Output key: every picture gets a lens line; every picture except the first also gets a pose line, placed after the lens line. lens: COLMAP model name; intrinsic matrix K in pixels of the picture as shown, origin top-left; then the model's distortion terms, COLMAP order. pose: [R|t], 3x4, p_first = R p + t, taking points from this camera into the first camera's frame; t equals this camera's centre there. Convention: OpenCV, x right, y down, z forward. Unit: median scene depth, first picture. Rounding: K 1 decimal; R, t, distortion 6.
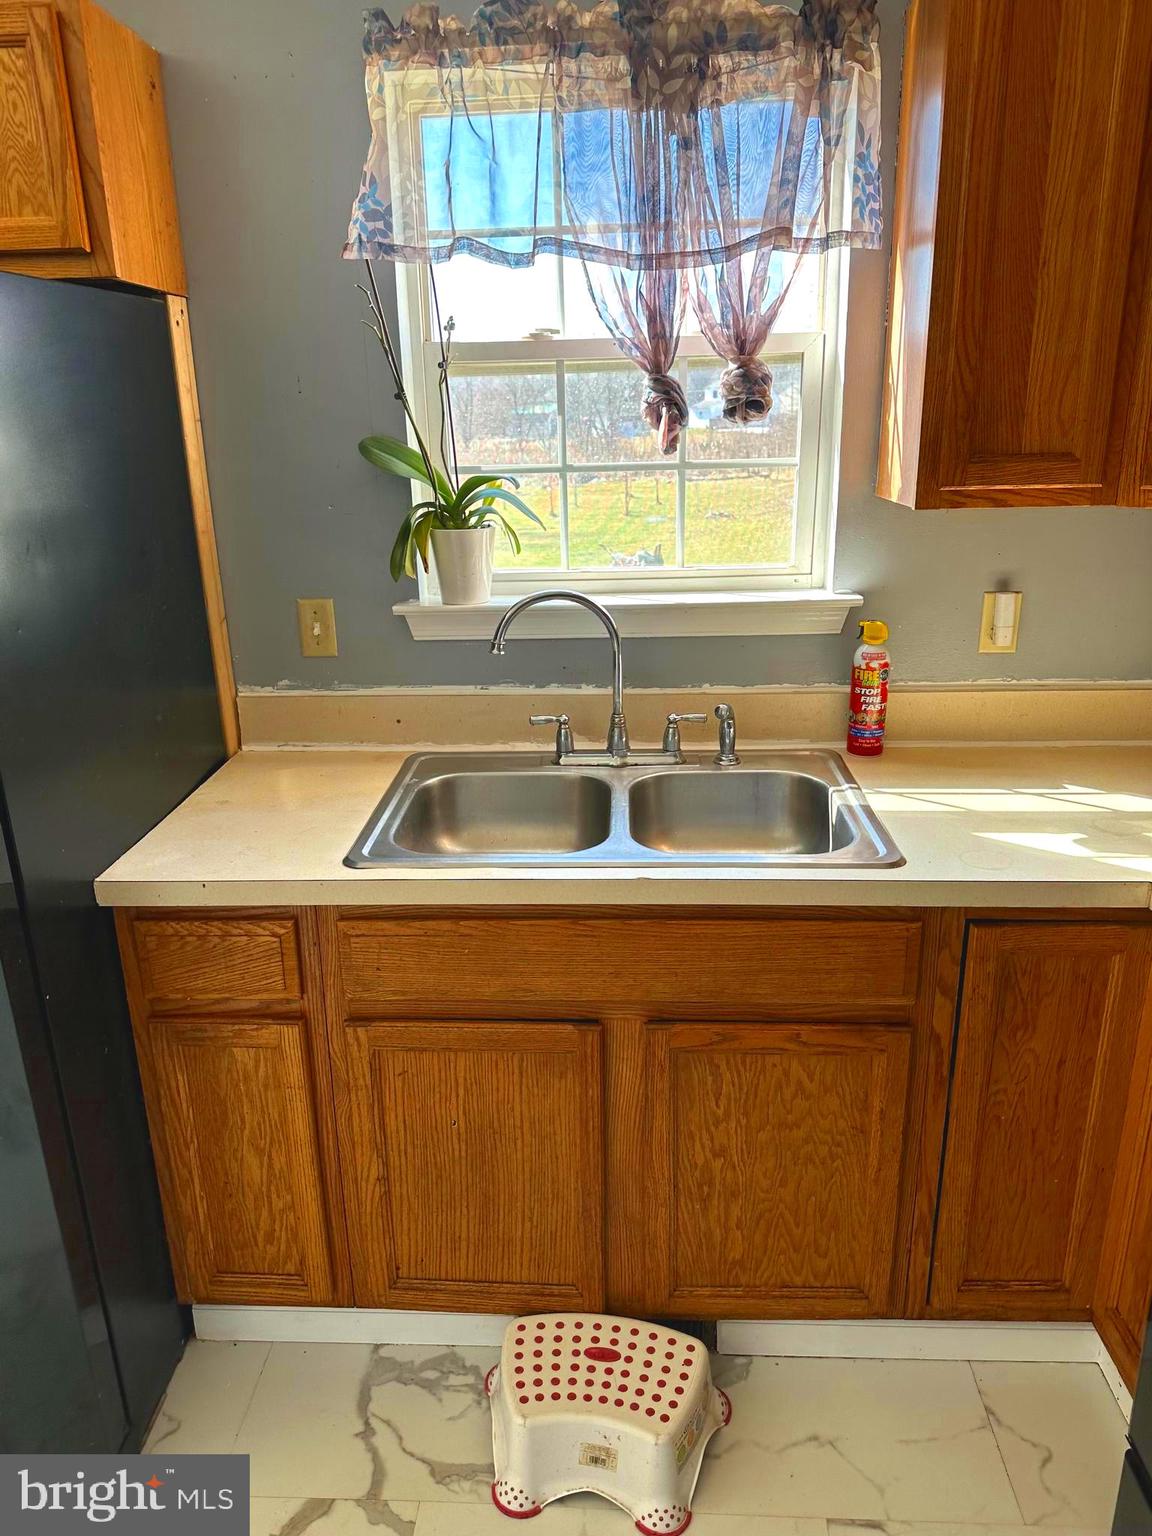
lens RADIAL K [[1072.0, 0, 576.0], [0, 1072.0, 768.0], [0, 0, 1]] dist [-0.001780, -0.001674]
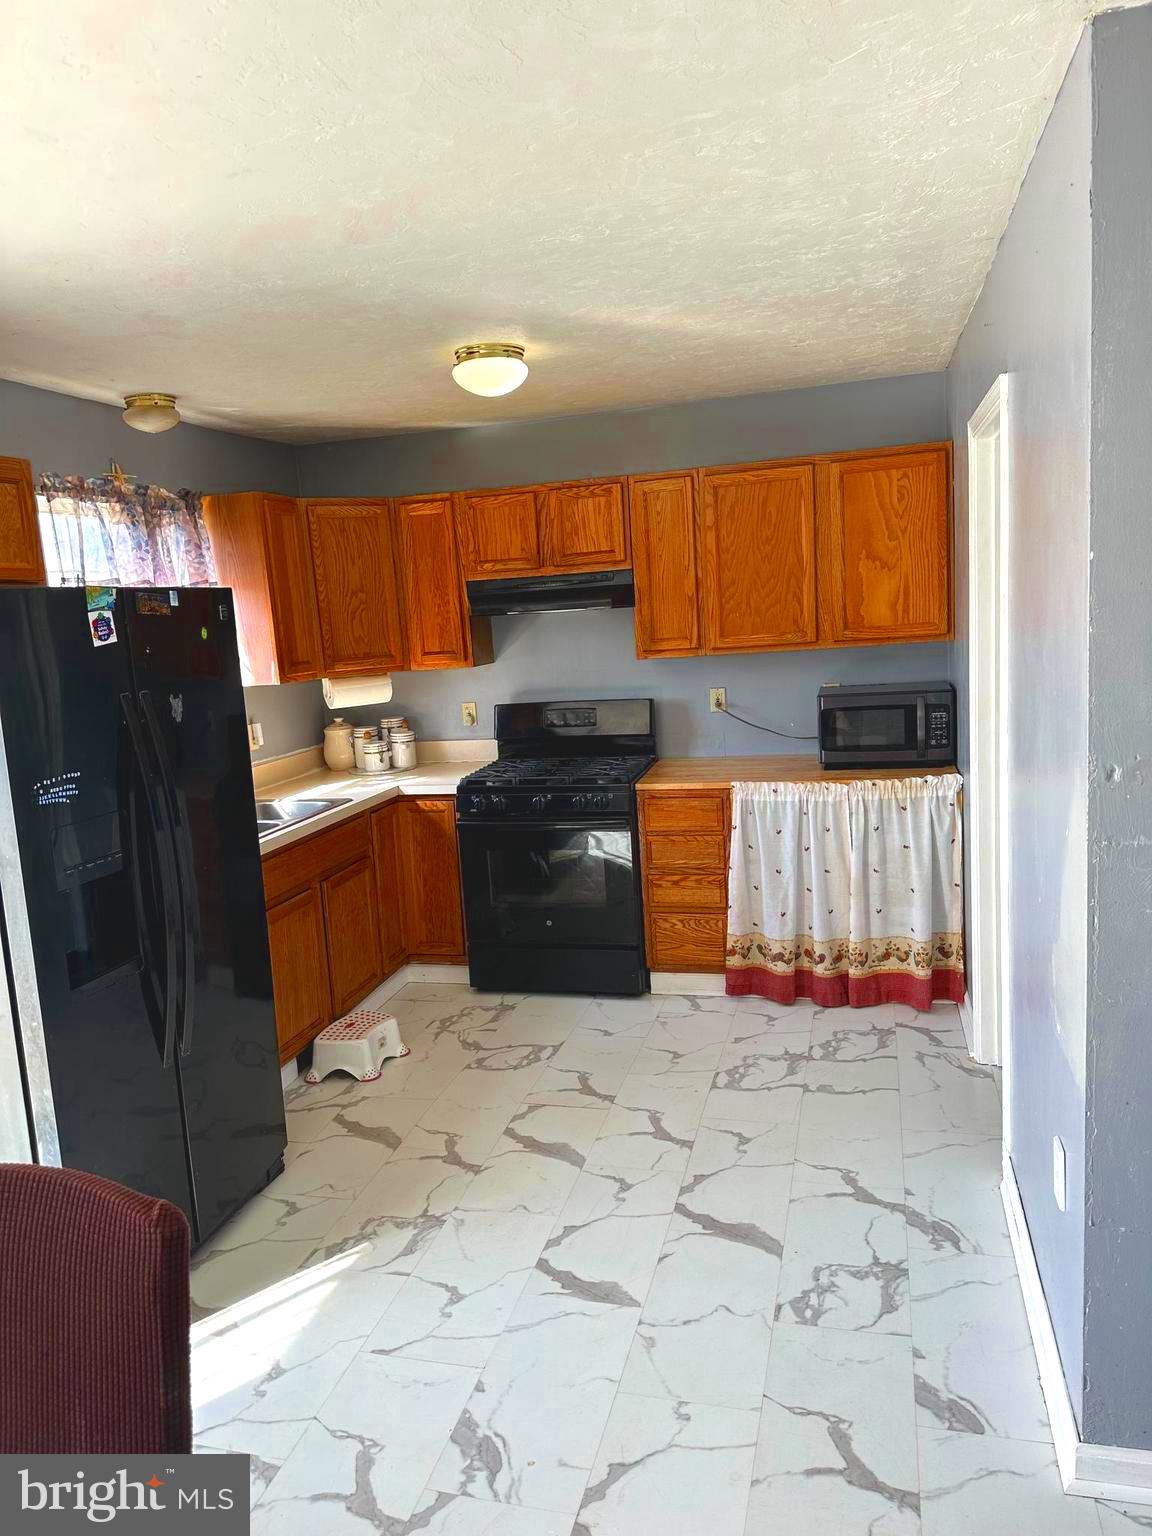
lens RADIAL K [[1088.4, 0, 576.0], [0, 1088.4, 768.0], [0, 0, 1]] dist [0.107661, -0.167874]
pose [[0.203572, -0.132566, 0.970044, -2.206571], [0.357202, 0.932552, 0.052481, 0.067970], [-0.911573, 0.335818, 0.237194, -0.231244]]
